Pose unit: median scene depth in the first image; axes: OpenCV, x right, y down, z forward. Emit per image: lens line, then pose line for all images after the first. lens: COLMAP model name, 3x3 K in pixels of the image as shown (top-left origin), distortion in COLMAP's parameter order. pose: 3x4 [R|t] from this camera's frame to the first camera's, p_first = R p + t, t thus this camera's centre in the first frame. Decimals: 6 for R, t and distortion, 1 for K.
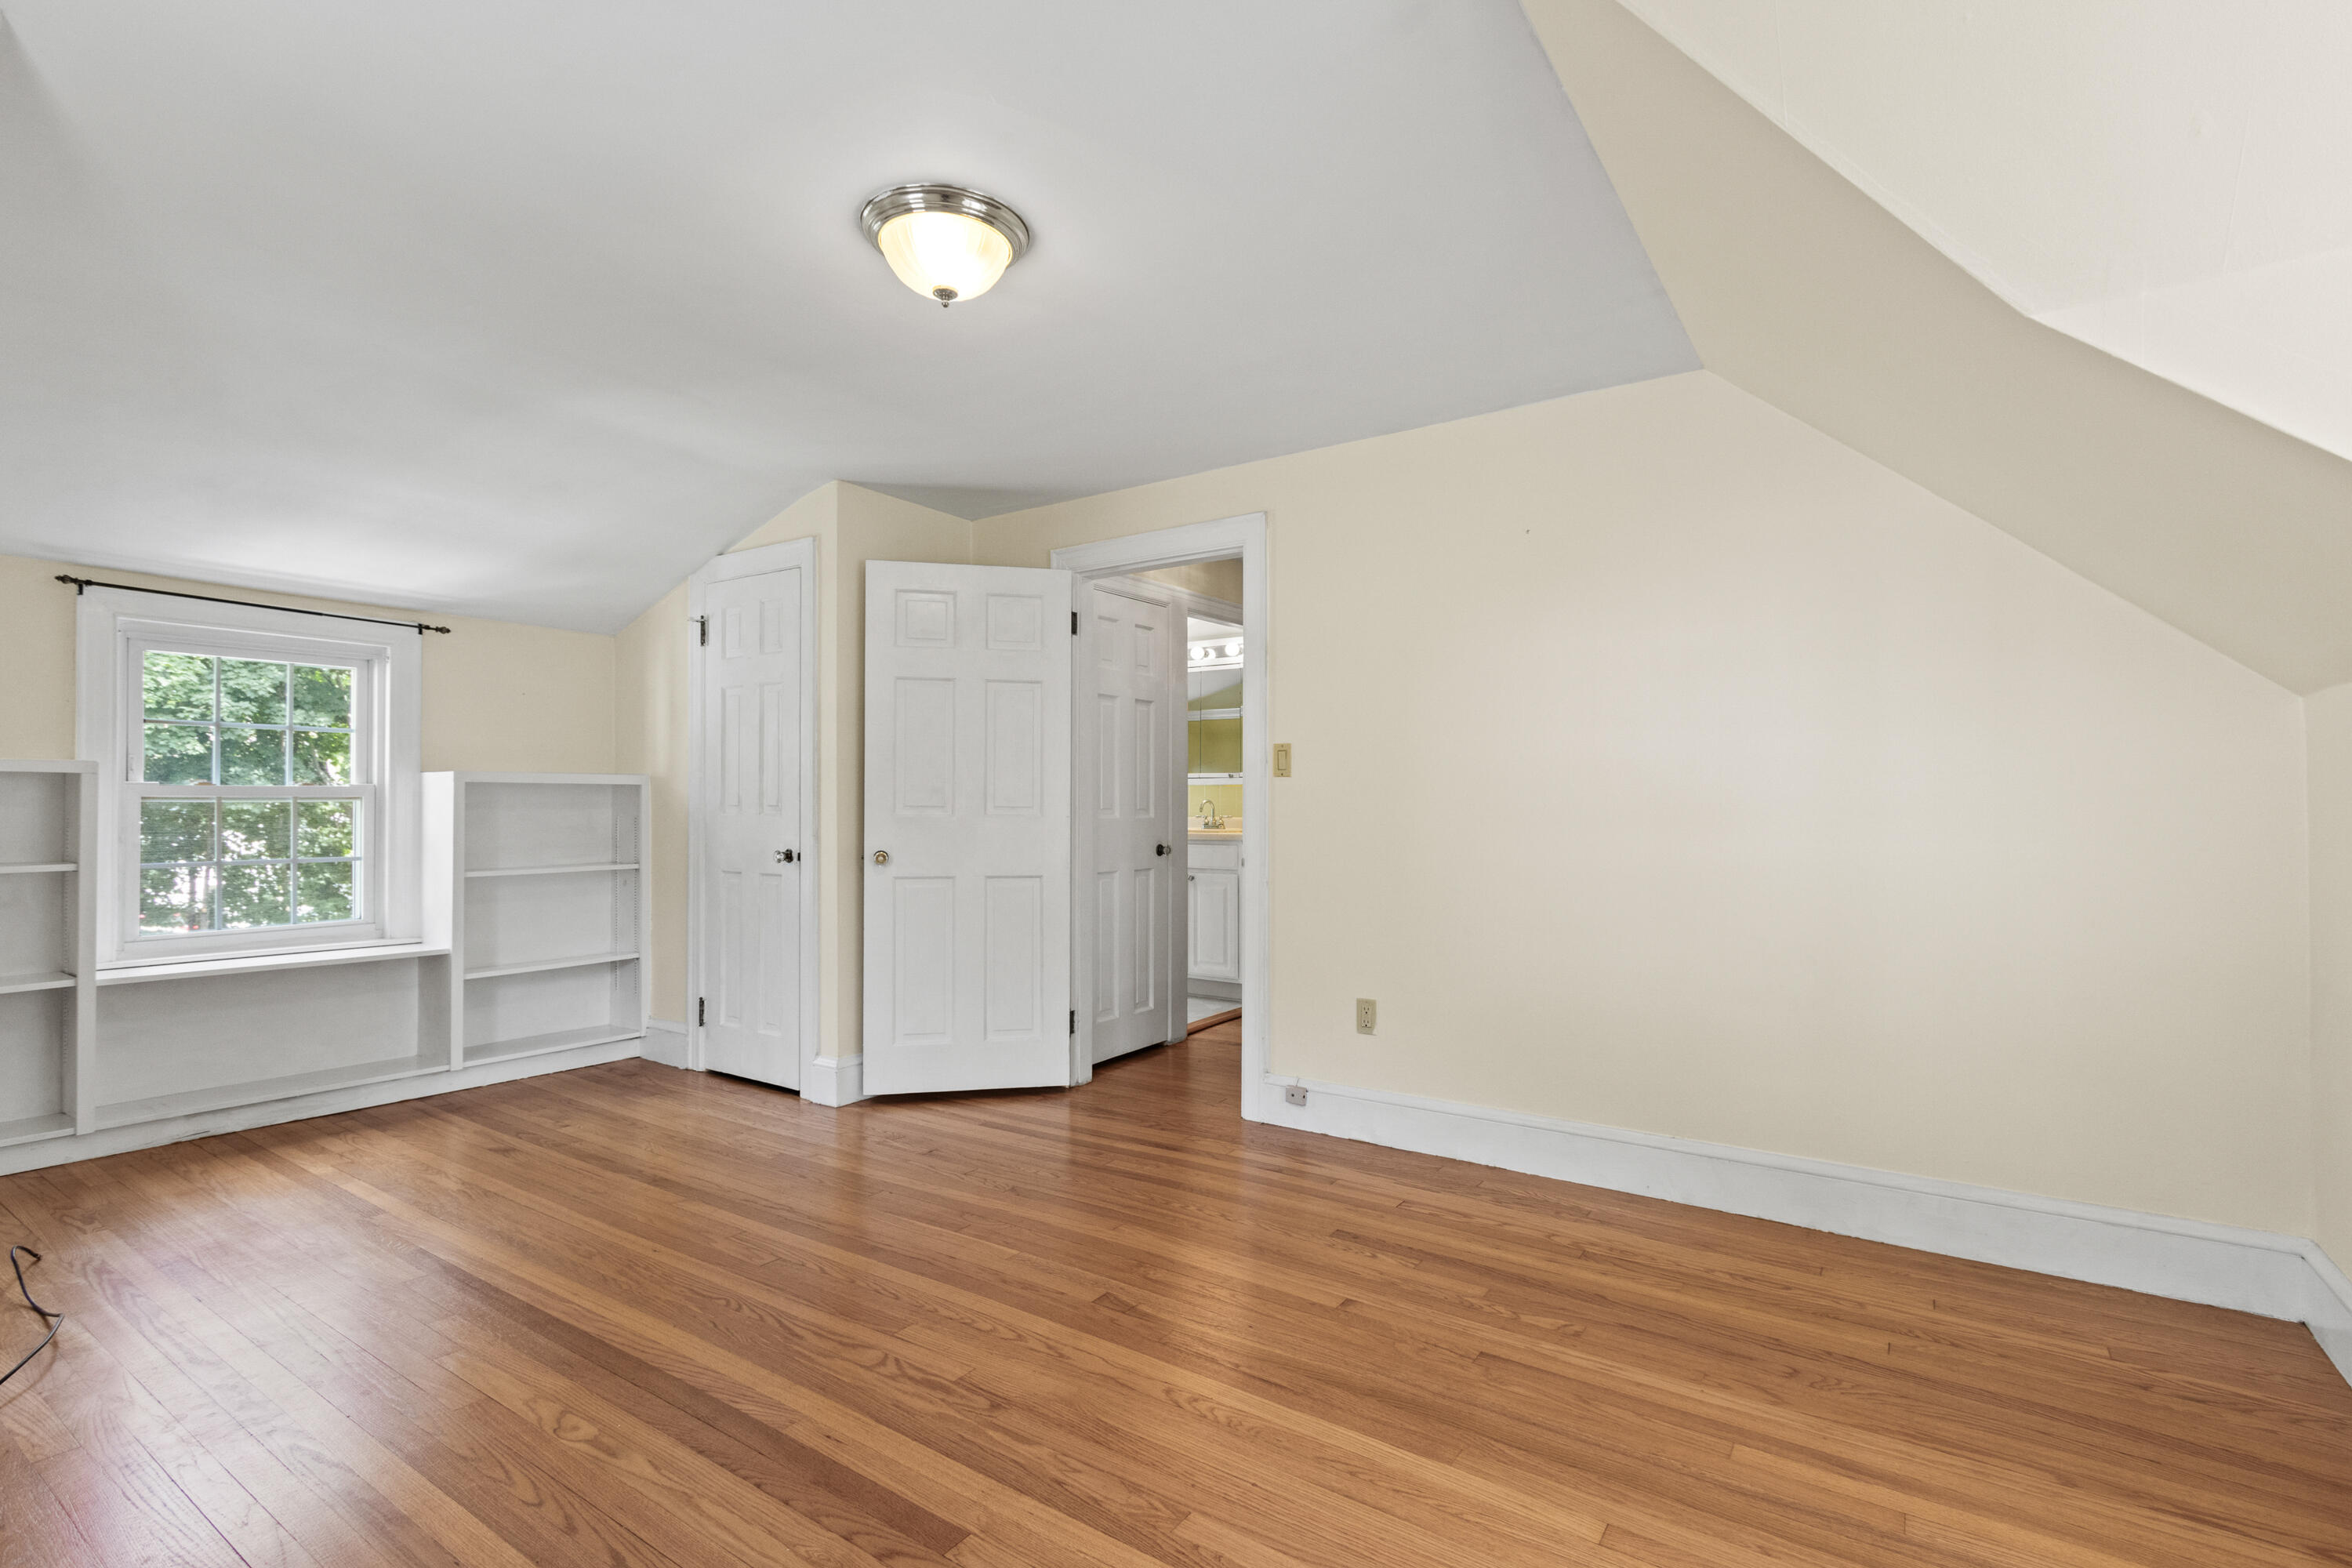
lens RADIAL K [[1108.6, 0, 1178.1], [0, 1108.6, 796.0], [0, 0, 1]] dist [0.002052, 0.000346]
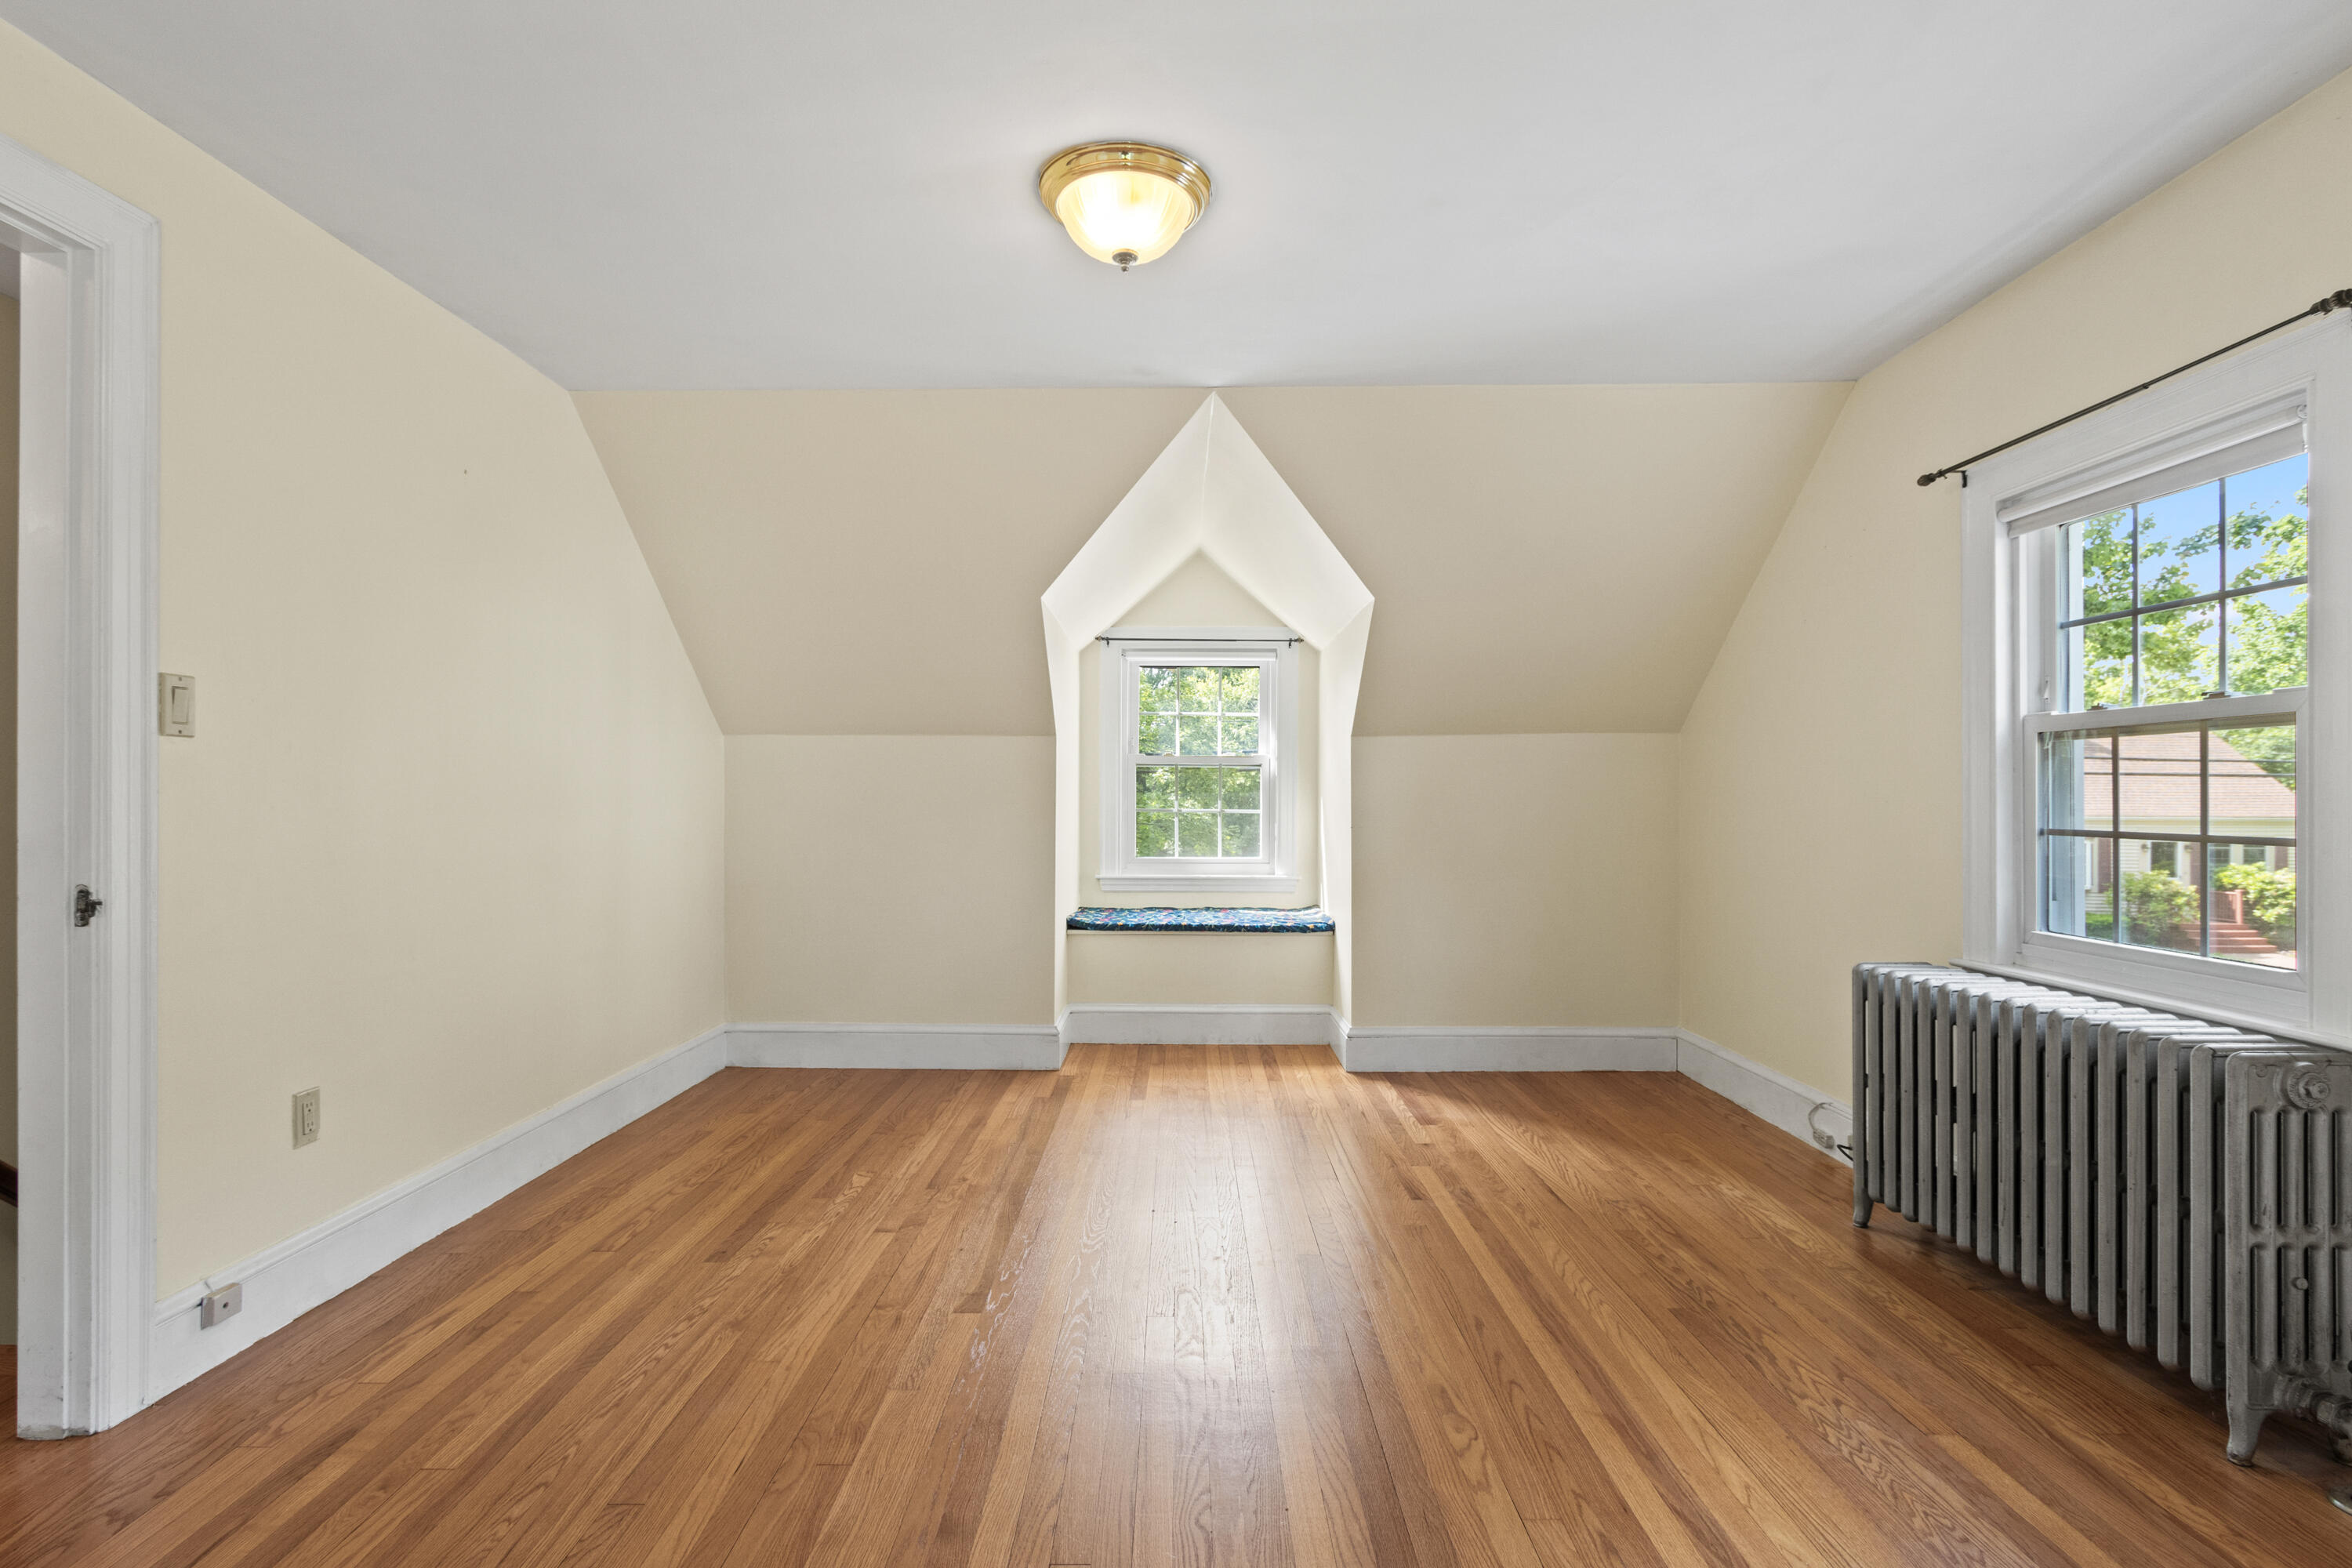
lens RADIAL K [[1108.6, 0, 1178.1], [0, 1108.6, 796.0], [0, 0, 1]] dist [0.002052, 0.000346]
pose [[-0.560281, -0.002666, 0.828299, -0.866214], [-0.012926, 0.999901, -0.005525, 0.011250], [-0.828202, -0.013802, -0.560260, 1.256943]]
